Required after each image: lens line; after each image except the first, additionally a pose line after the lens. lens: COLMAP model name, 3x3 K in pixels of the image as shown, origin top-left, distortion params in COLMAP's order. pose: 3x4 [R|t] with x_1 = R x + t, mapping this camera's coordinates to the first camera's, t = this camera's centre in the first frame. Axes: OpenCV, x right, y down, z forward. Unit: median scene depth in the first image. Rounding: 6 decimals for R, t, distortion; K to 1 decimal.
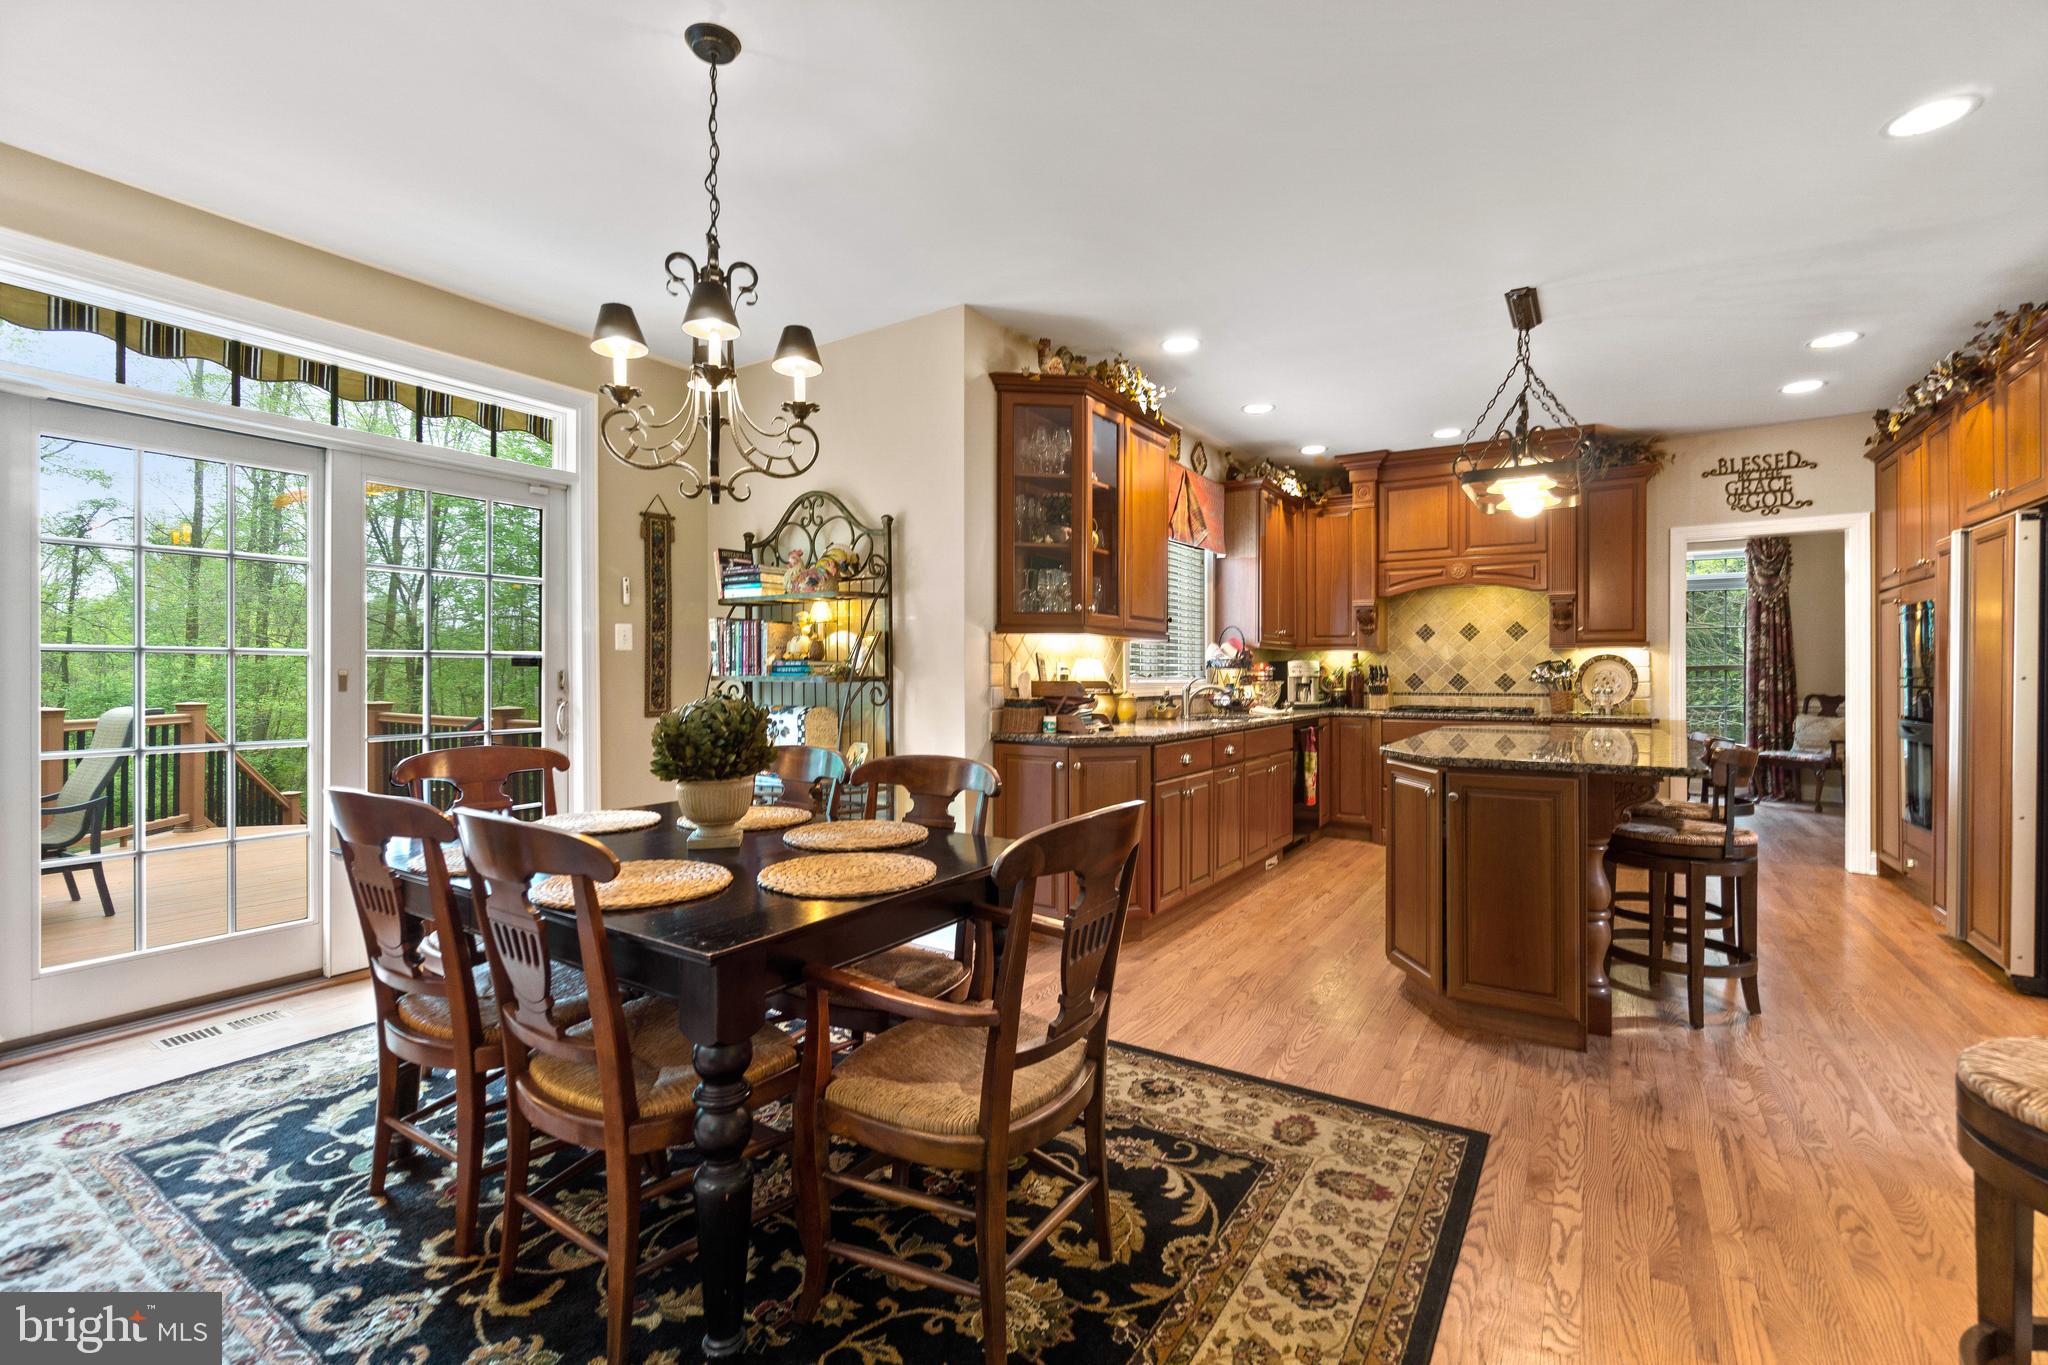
lens RADIAL K [[894.7, 0, 1028.0], [0, 894.7, 673.4], [0, 0, 1]] dist [-0.003303, 0.000781]
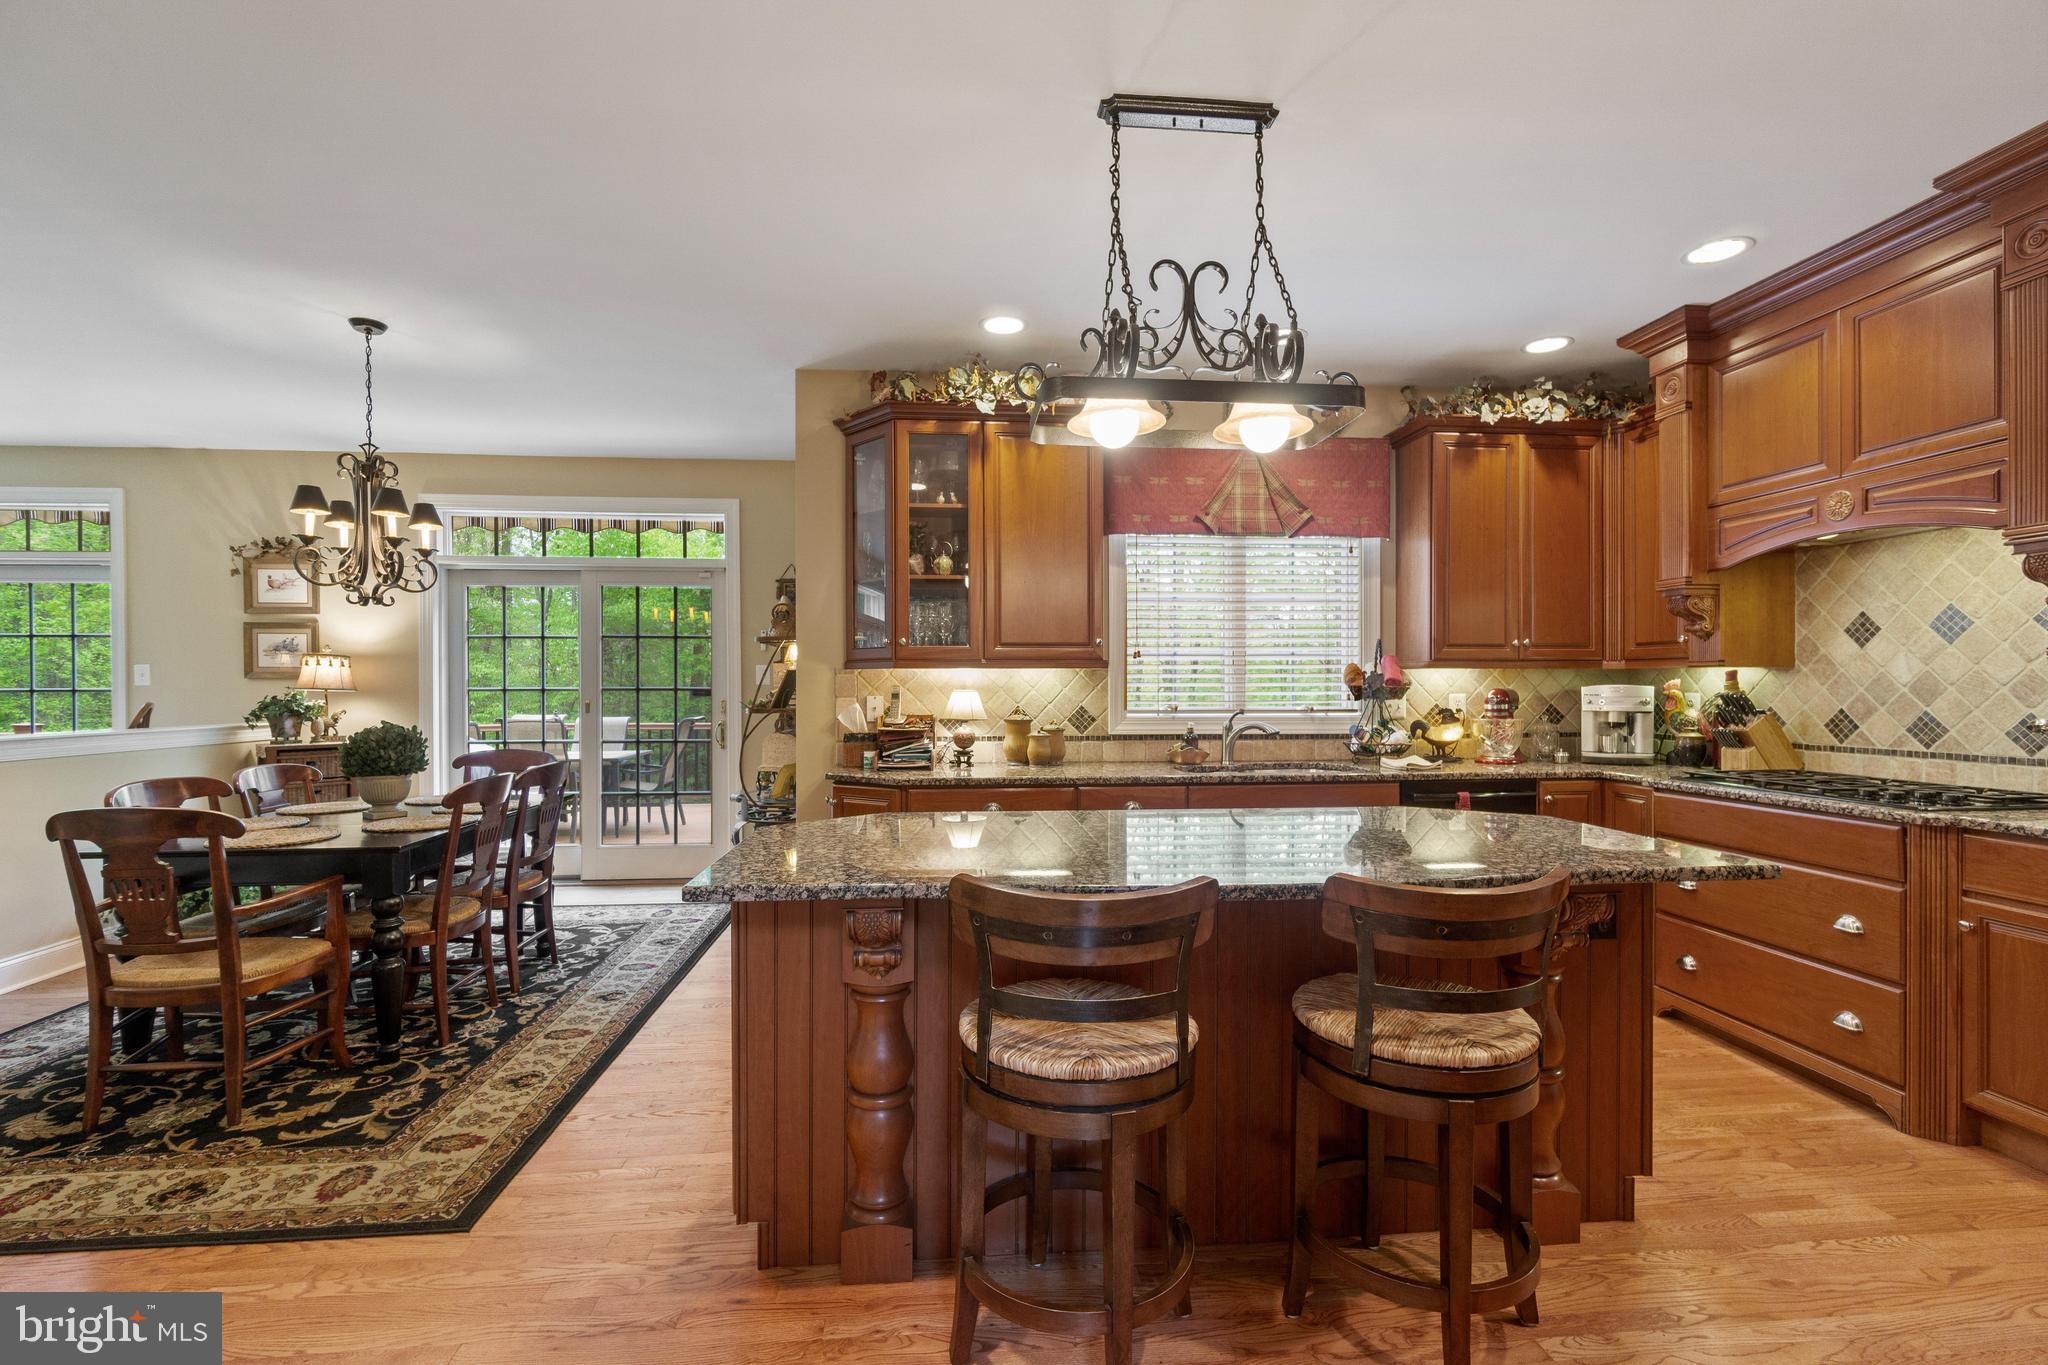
lens RADIAL K [[910.4, 0, 1022.7], [0, 910.4, 688.9], [0, 0, 1]] dist [-0.002827, 0.000954]
pose [[0.607511, -0.000654, -0.794311, 0.640801], [0.001148, 0.999999, 0.000054, -0.014254], [0.794310, -0.000945, 0.607512, 0.355607]]
